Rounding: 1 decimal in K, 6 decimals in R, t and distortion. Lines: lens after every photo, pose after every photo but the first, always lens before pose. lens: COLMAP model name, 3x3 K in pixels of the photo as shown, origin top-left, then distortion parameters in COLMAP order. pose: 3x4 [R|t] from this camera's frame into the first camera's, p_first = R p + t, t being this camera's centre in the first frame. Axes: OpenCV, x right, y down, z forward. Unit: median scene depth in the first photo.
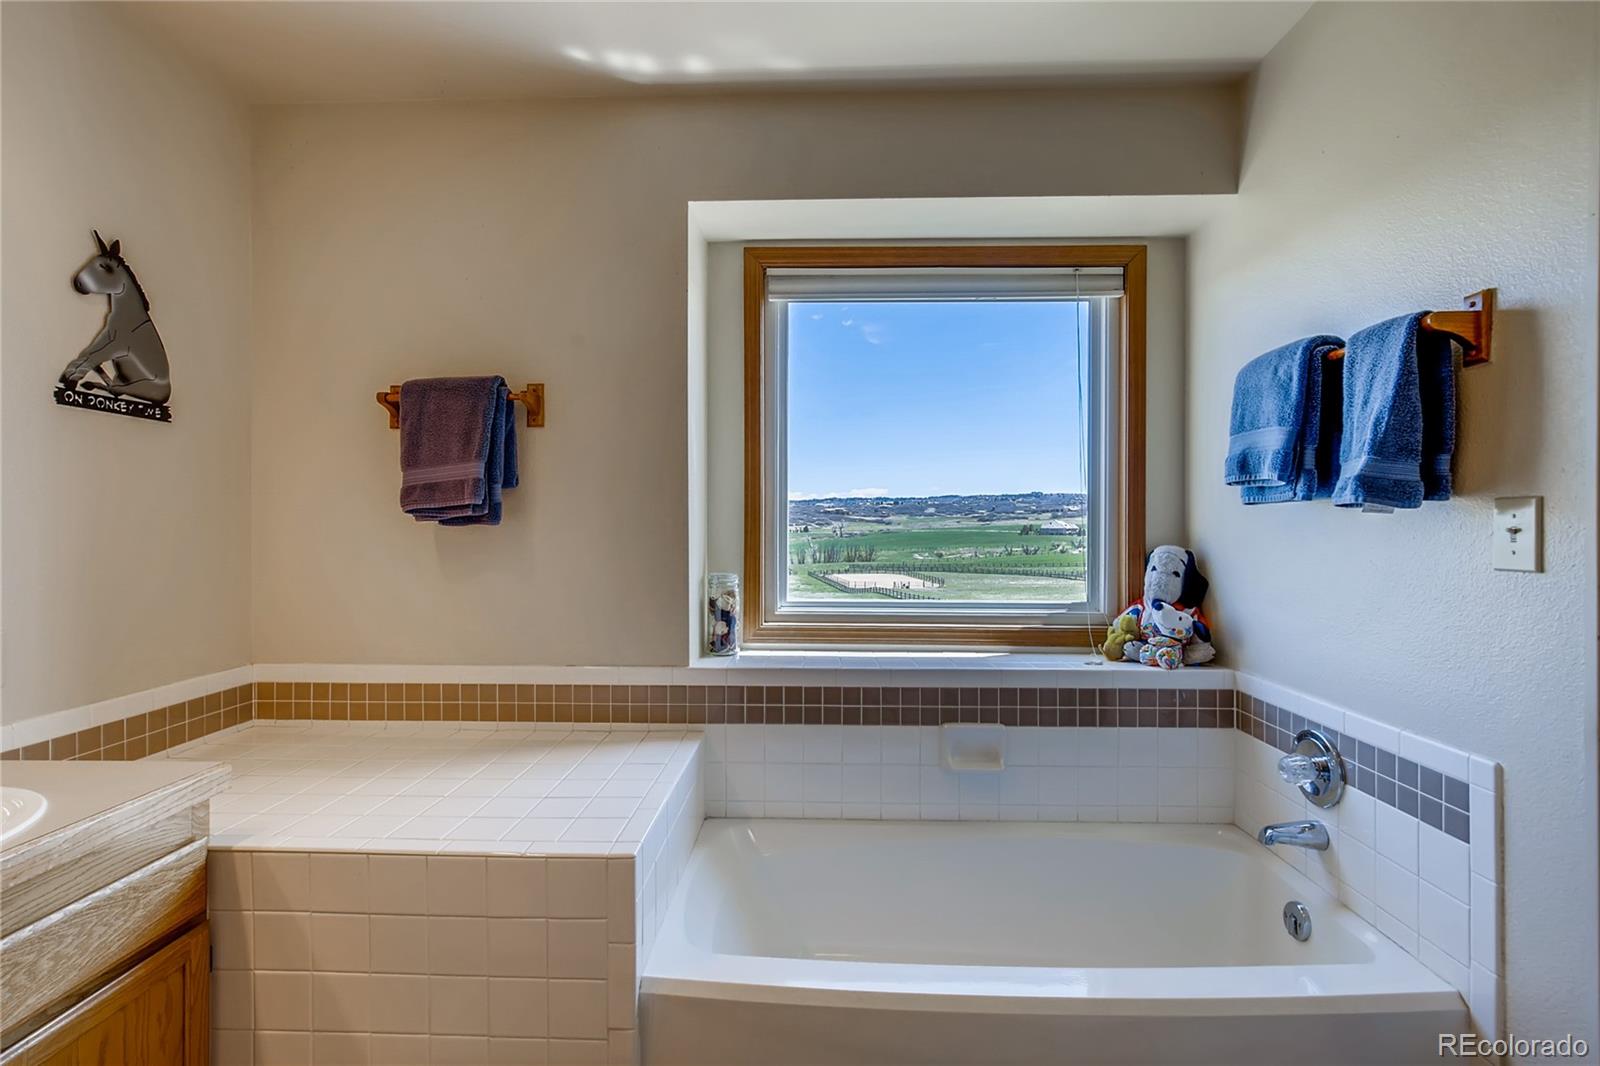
lens RADIAL K [[735.7, 0, 804.4], [0, 735.7, 531.0], [0, 0, 1]] dist [-0.002158, 0.004708]
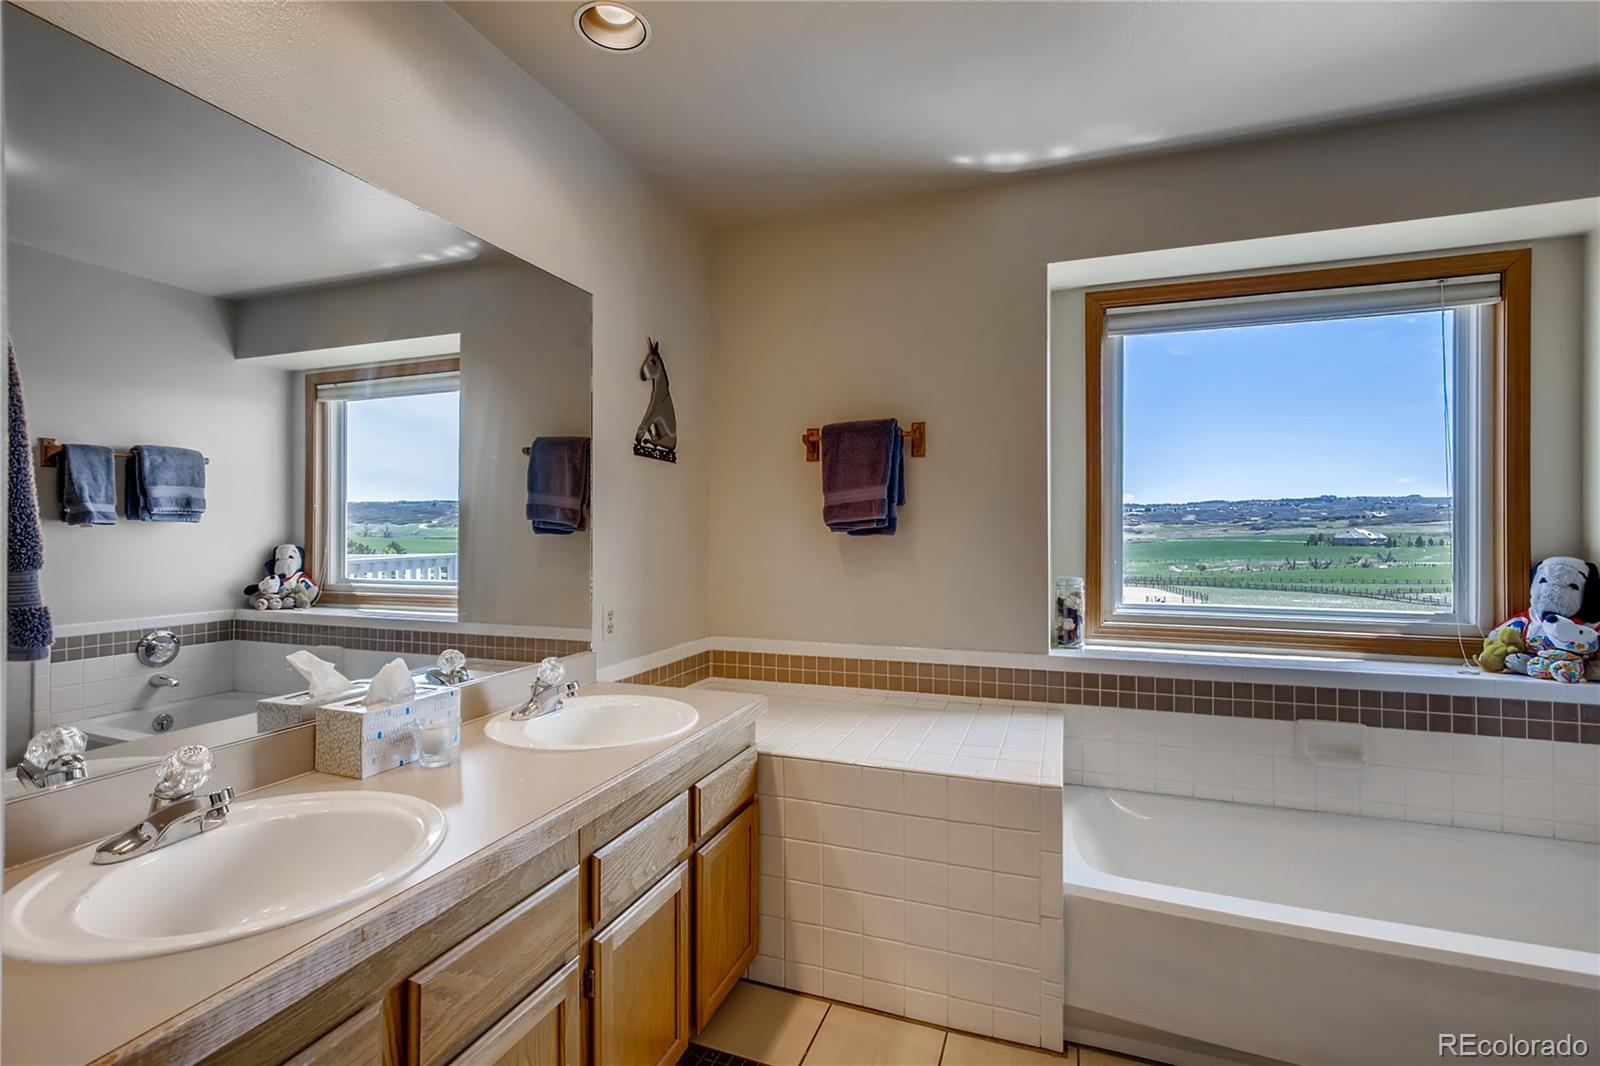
lens RADIAL K [[735.7, 0, 800.8], [0, 735.7, 533.4], [0, 0, 1]] dist [-0.002158, 0.004708]
pose [[0.950652, 0.000655, -0.310260, -0.168426], [-0.003370, 0.999961, -0.008215, -0.000140], [0.310242, 0.008855, 0.950616, -0.252563]]
